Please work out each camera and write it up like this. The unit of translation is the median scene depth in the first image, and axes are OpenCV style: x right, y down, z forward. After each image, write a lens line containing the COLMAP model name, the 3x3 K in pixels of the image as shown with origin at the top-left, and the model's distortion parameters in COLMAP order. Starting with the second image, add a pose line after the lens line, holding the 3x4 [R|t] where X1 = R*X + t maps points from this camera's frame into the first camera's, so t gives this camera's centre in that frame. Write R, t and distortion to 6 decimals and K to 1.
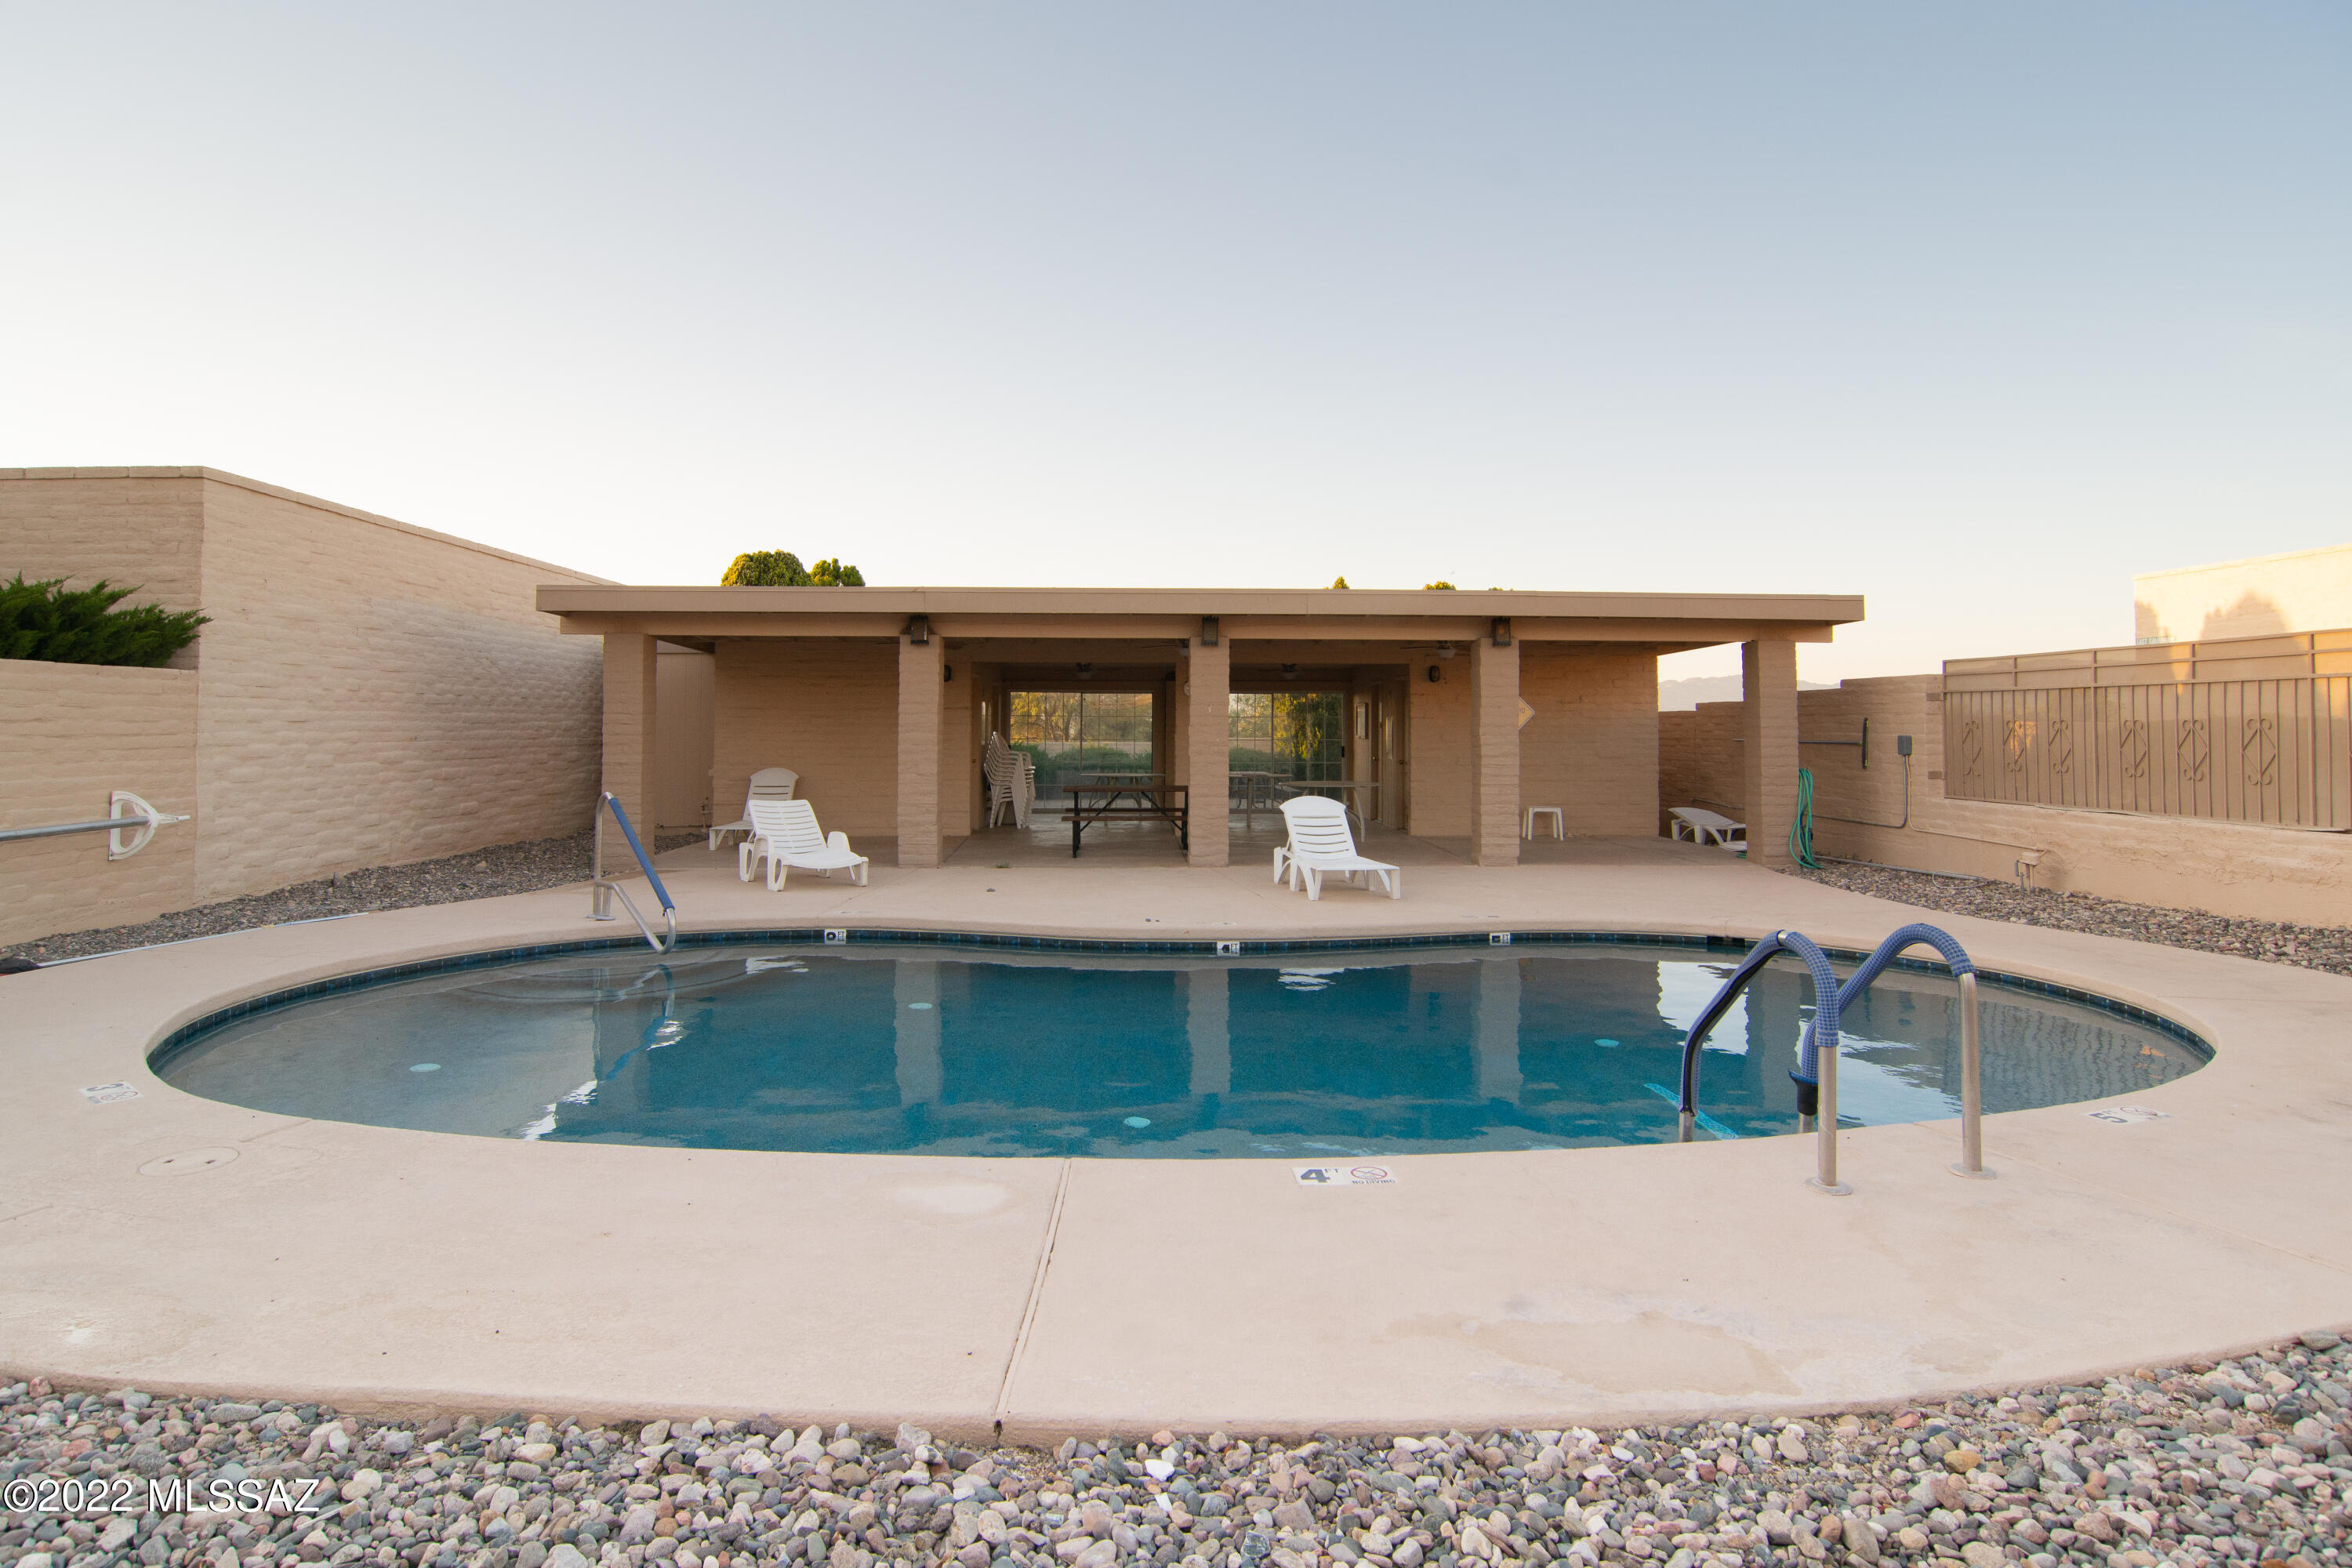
lens RADIAL K [[1383.0, 0, 1175.0], [0, 1383.0, 677.8], [0, 0, 1]] dist [-0.004389, -0.001448]
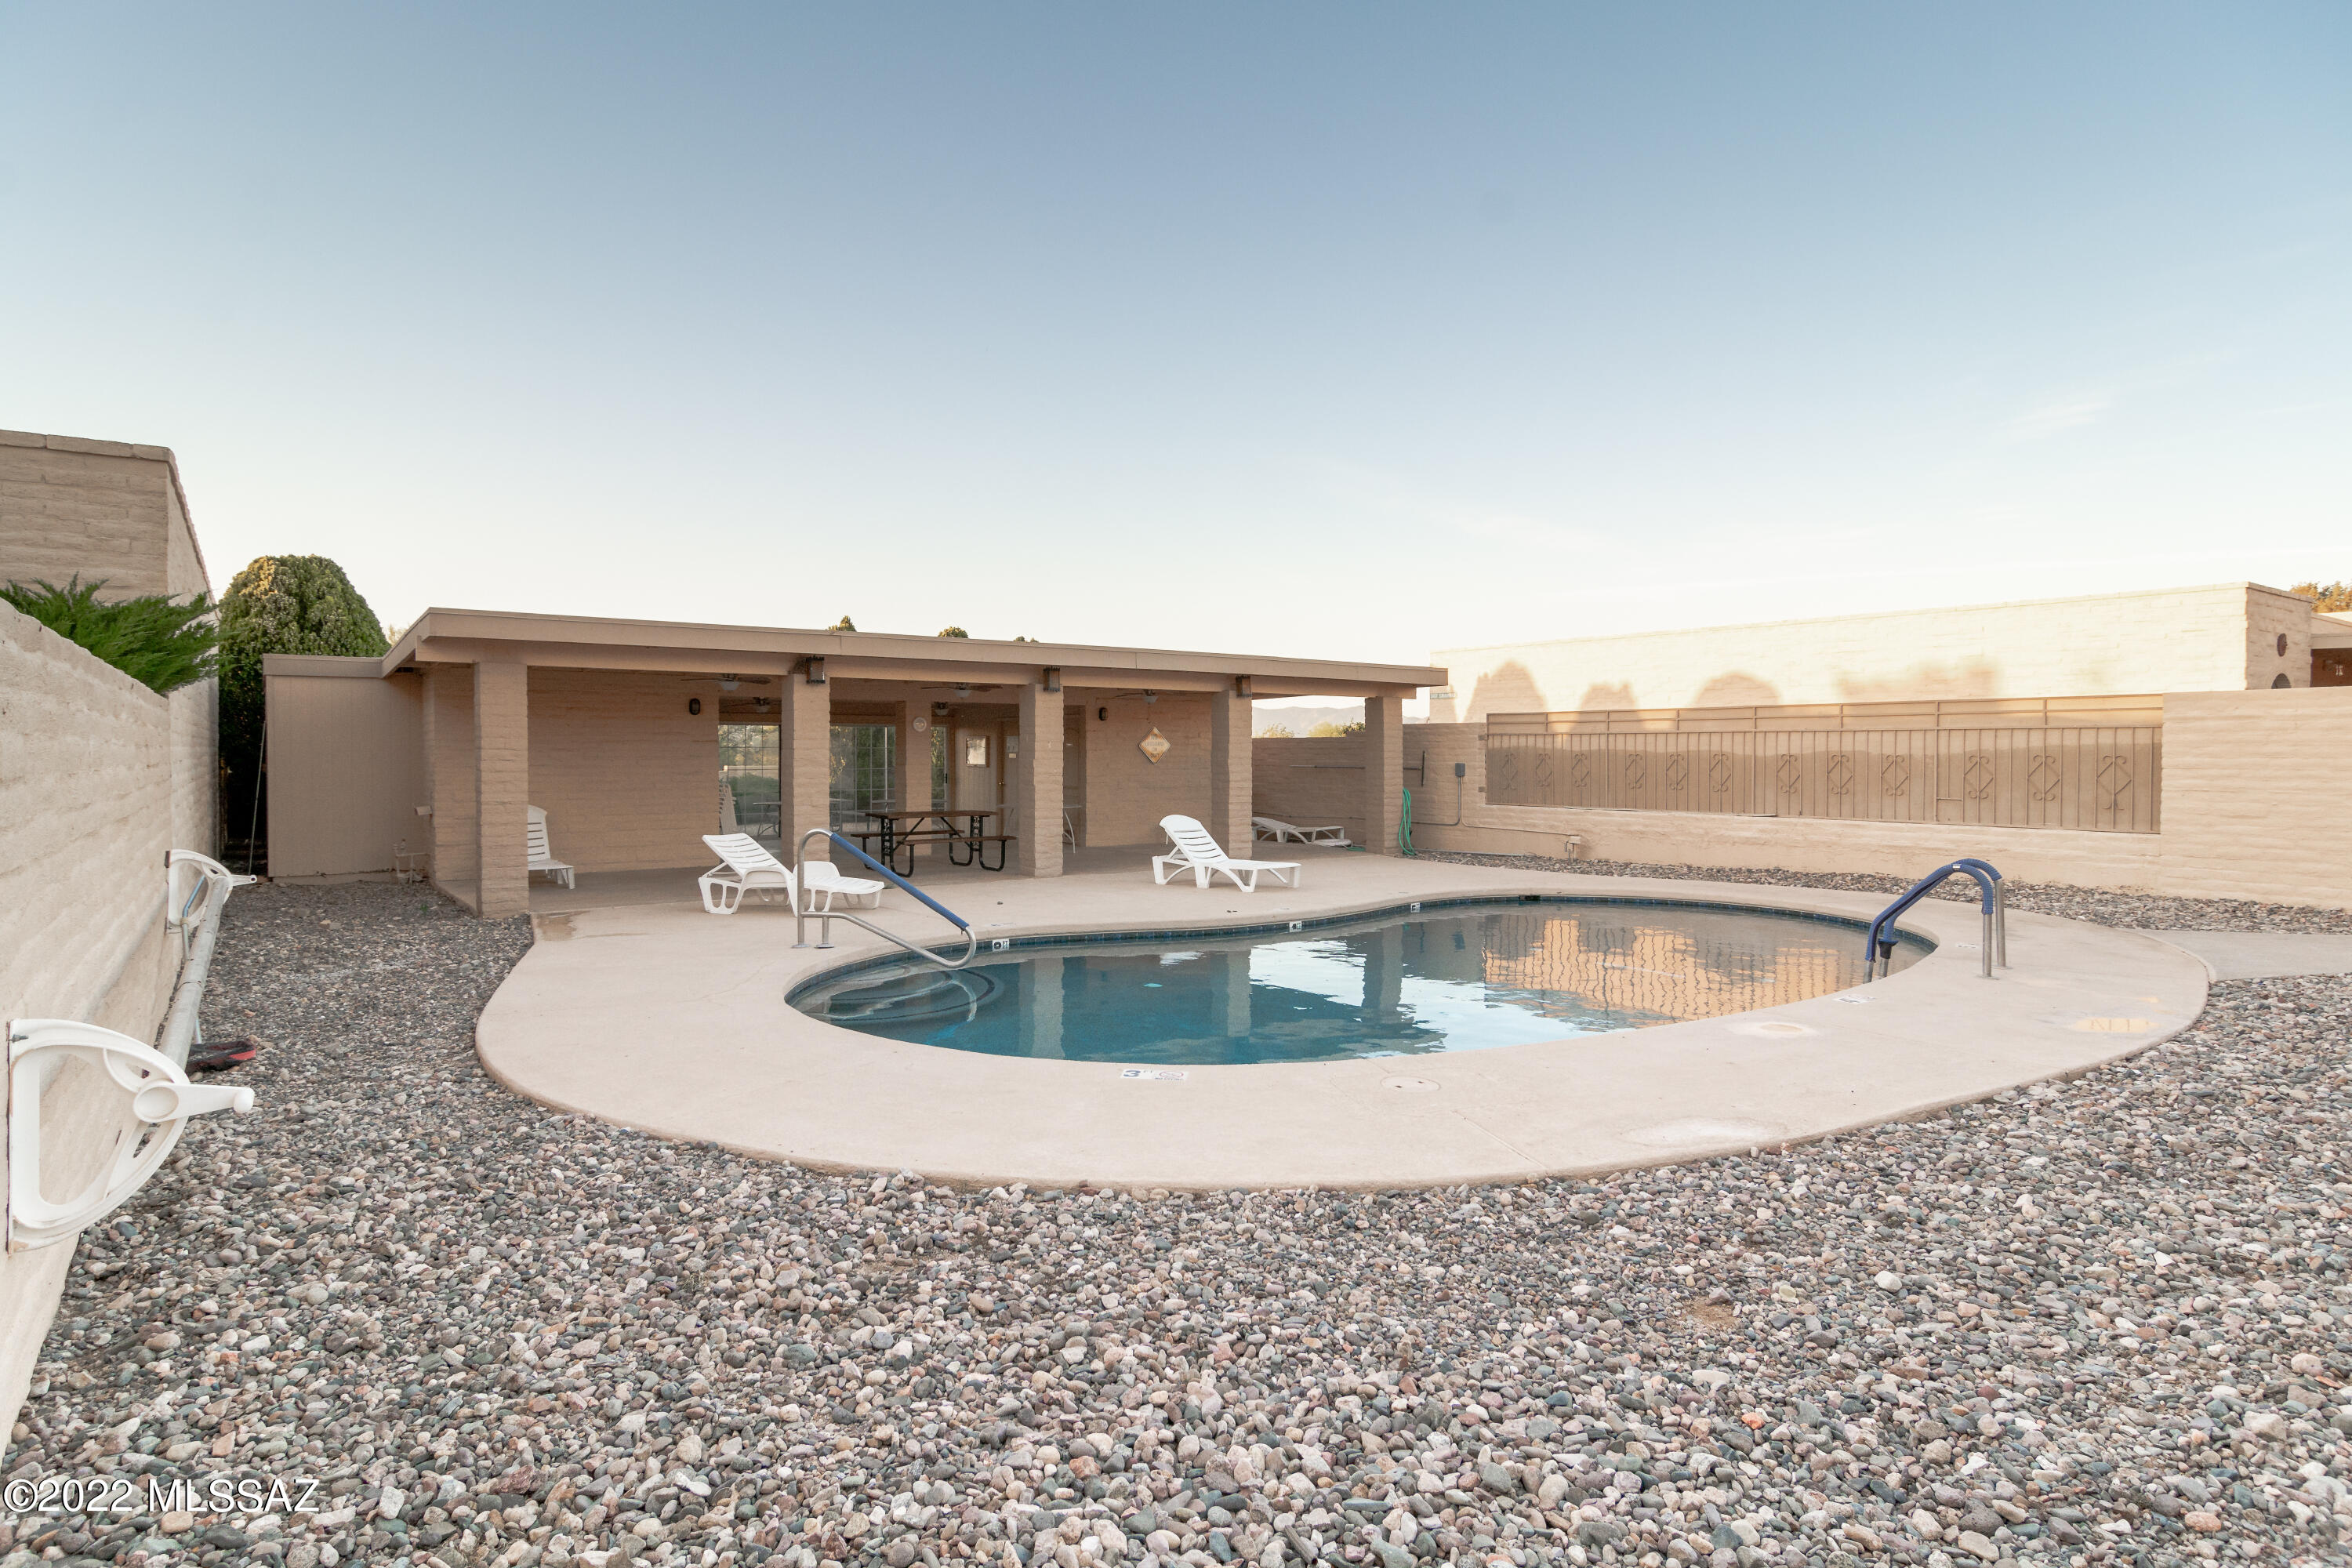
lens RADIAL K [[1270.7, 0, 1176.0], [0, 1270.7, 784.0], [0, 0, 1]] dist [0.002191, -0.000154]
pose [[0.829902, -0.015995, 0.557680, -0.540423], [-0.018228, 0.998278, 0.055757, -0.007315], [-0.557611, -0.056438, 0.828181, 0.034497]]
